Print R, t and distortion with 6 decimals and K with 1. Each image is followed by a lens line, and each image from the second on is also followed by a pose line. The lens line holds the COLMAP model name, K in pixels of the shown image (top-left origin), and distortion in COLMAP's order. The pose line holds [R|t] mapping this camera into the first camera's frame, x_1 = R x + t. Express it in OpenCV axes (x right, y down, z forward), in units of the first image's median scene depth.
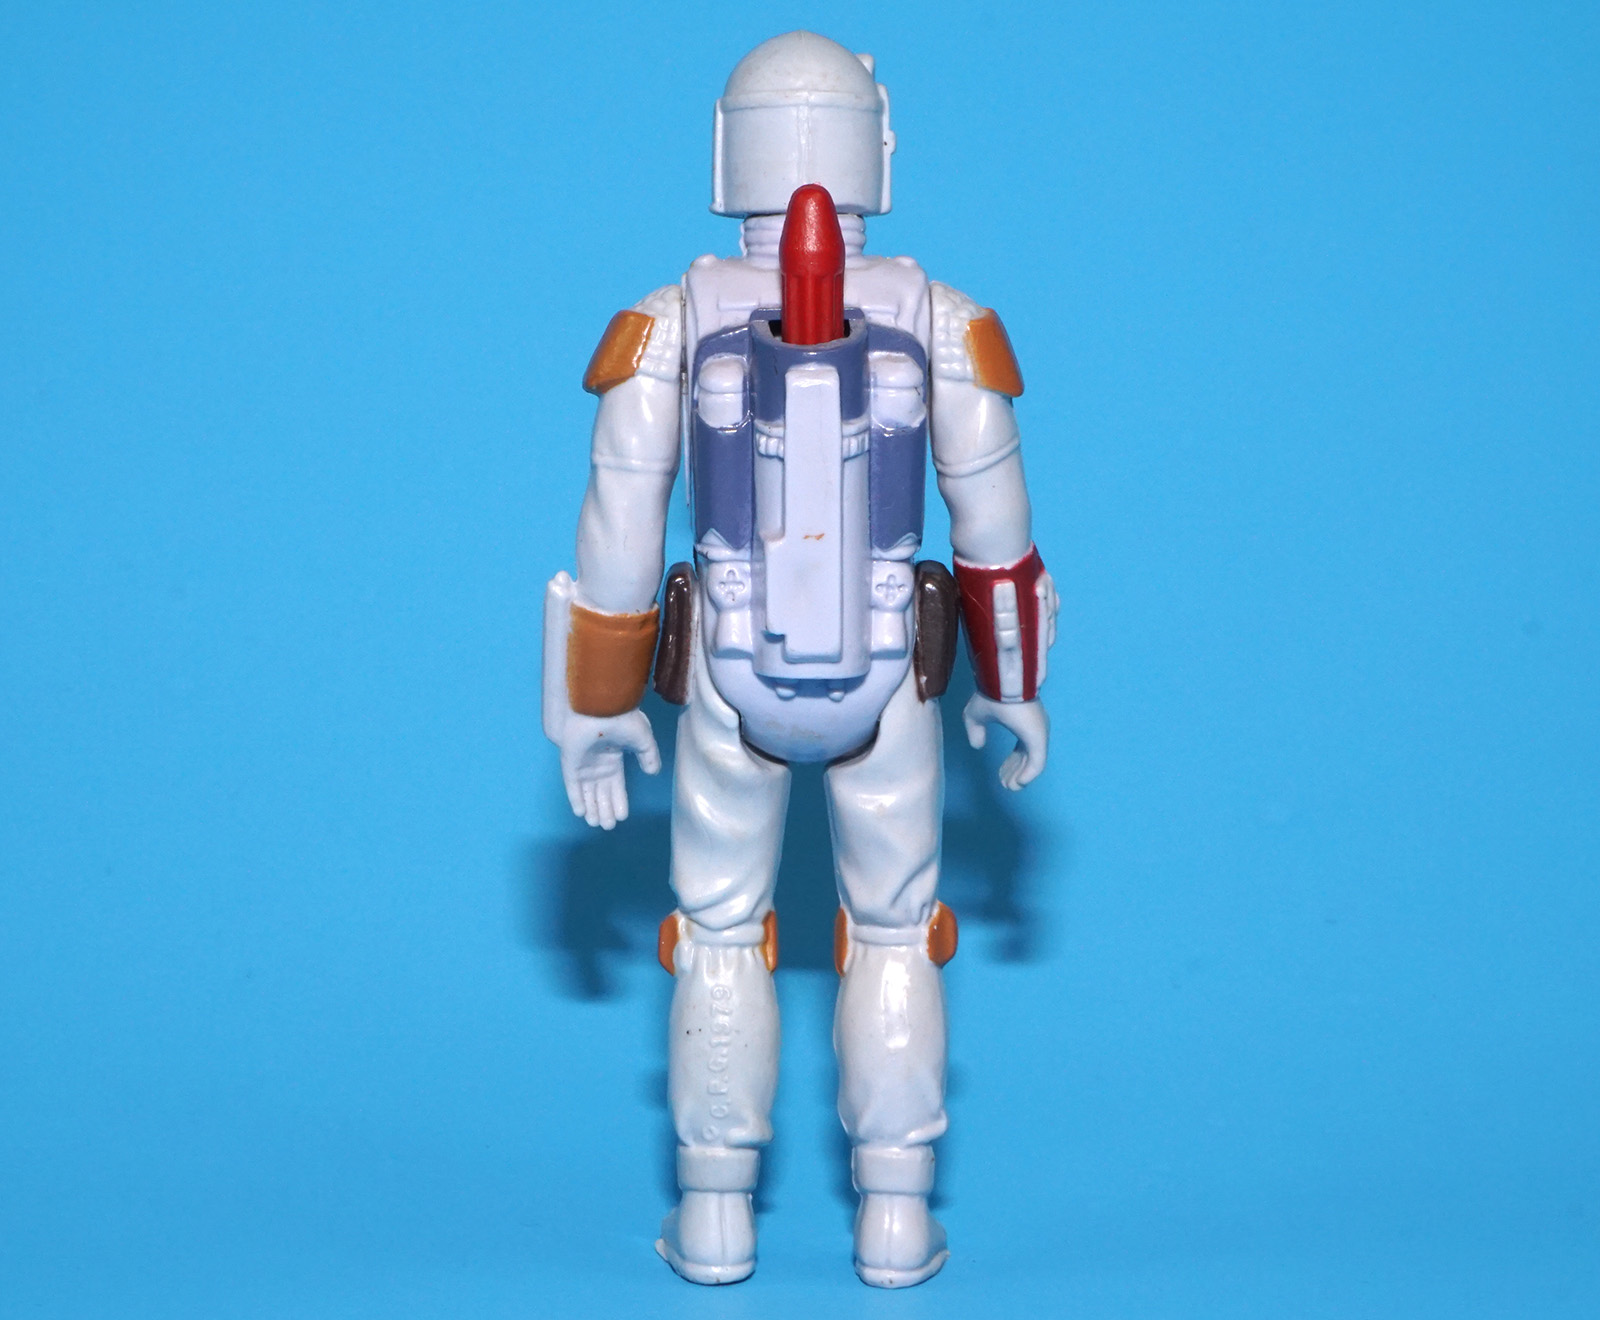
lens RADIAL K [[4345.5, 0, 800.0], [0, 4345.5, 660.0], [0, 0, 1]] dist [0.014637, 1.298550]
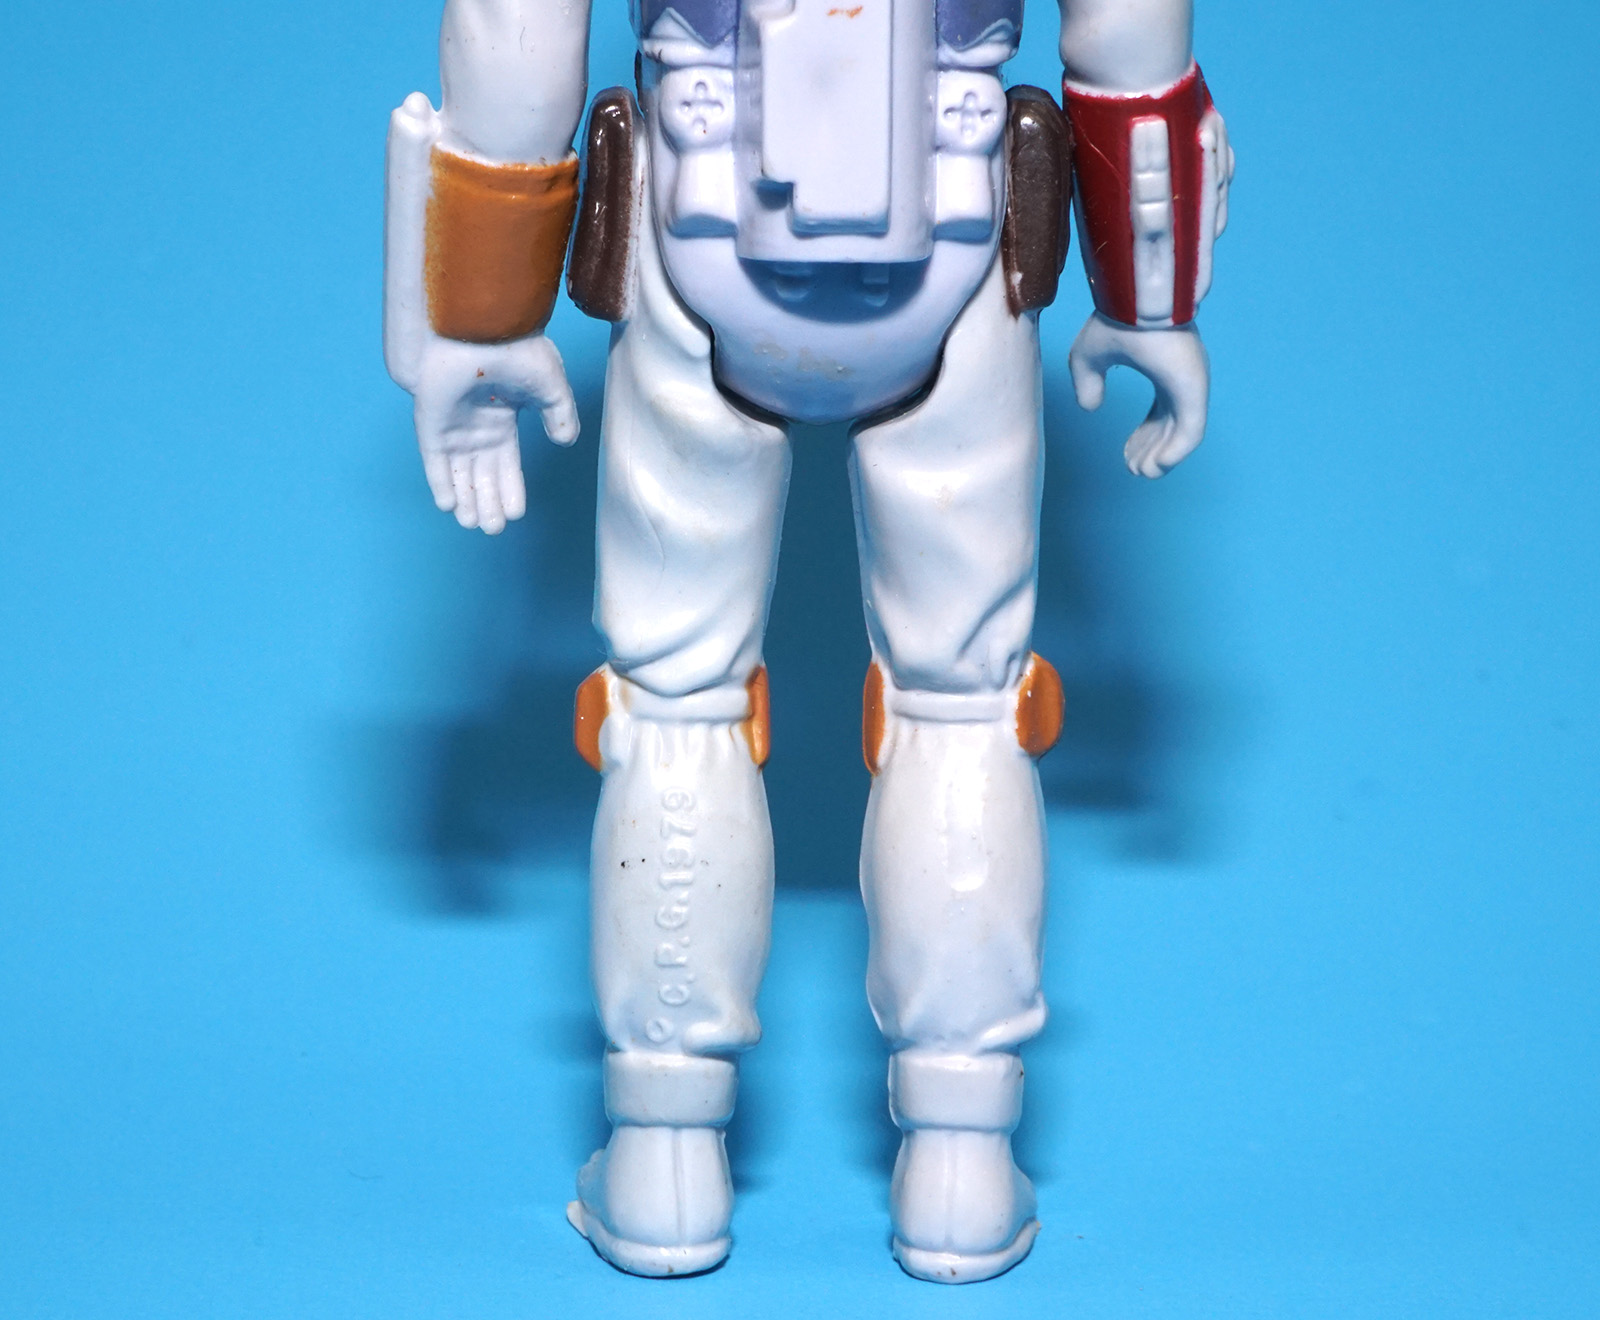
lens RADIAL K [[4345.5, 0, 800.0], [0, 4345.5, 660.0], [0, 0, 1]] dist [0.014637, 1.298550]
pose [[0.999636, 0.002952, 0.026807, -0.017465], [-0.003349, 0.999885, 0.014792, 0.048023], [-0.026760, -0.014877, 0.999531, 0.392300]]
